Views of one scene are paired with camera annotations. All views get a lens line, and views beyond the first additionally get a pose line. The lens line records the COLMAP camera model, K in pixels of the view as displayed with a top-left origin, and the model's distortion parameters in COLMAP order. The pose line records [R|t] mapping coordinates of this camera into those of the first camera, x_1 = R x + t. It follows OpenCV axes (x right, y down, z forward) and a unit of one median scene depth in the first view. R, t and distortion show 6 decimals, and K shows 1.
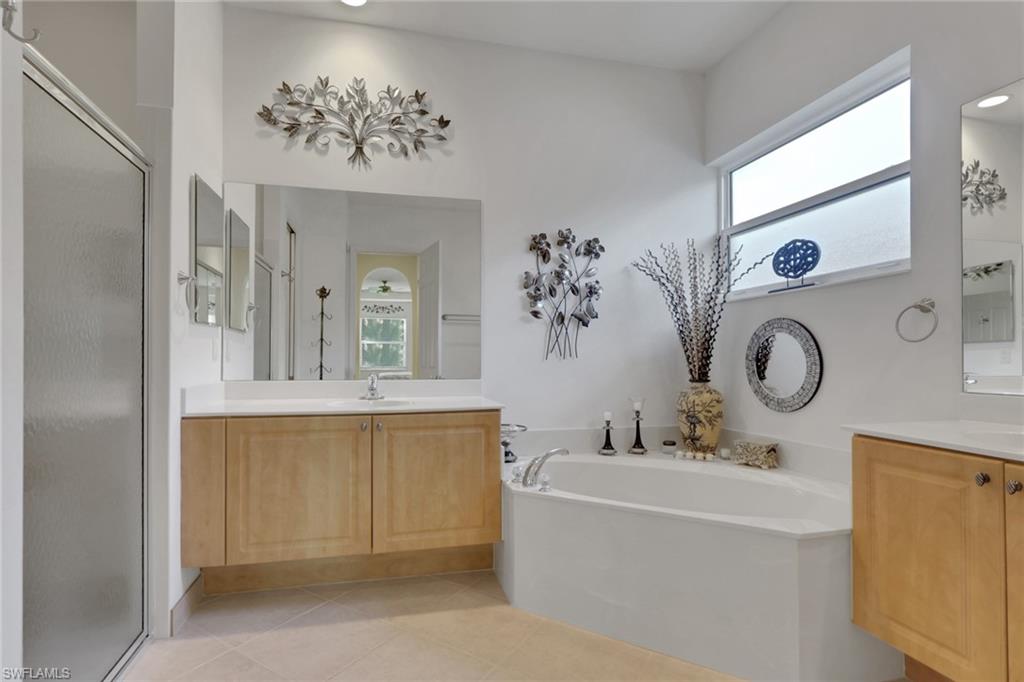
lens RADIAL K [[509.4, 0, 509.0], [0, 509.4, 349.9], [0, 0, 1]] dist [-0.009265, -0.000253]
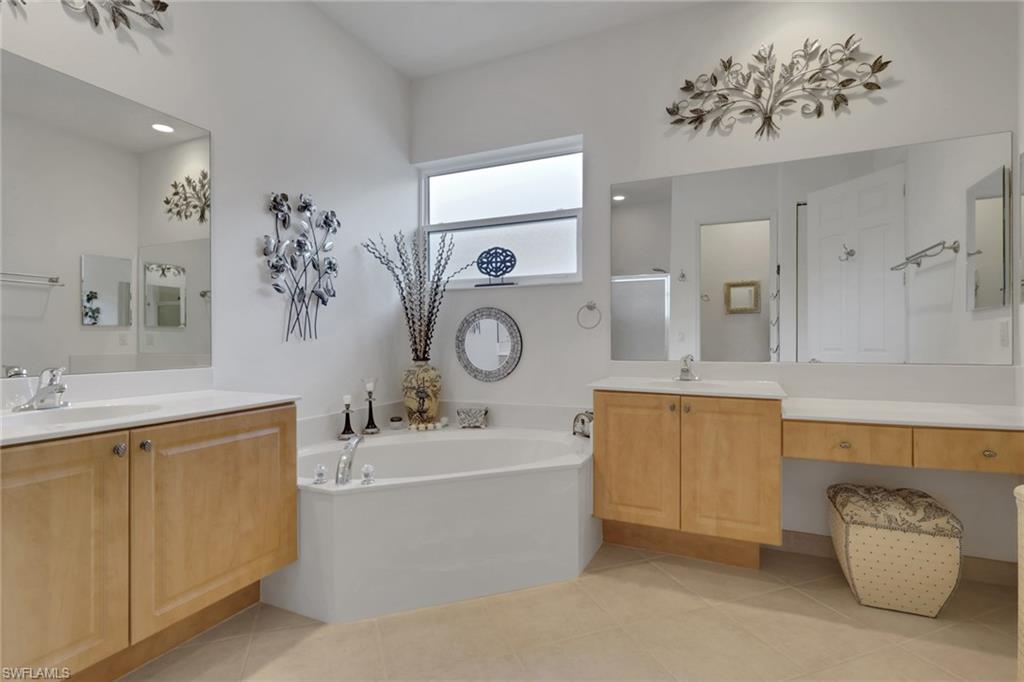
lens RADIAL K [[492.5, 0, 513.2], [0, 492.5, 337.2], [0, 0, 1]] dist [-0.004315, 0.001005]
pose [[0.599566, 0.002089, 0.800322, -0.381178], [-0.012155, 0.999905, 0.006496, 0.002658], [-0.800233, -0.013623, 0.599535, 0.200619]]
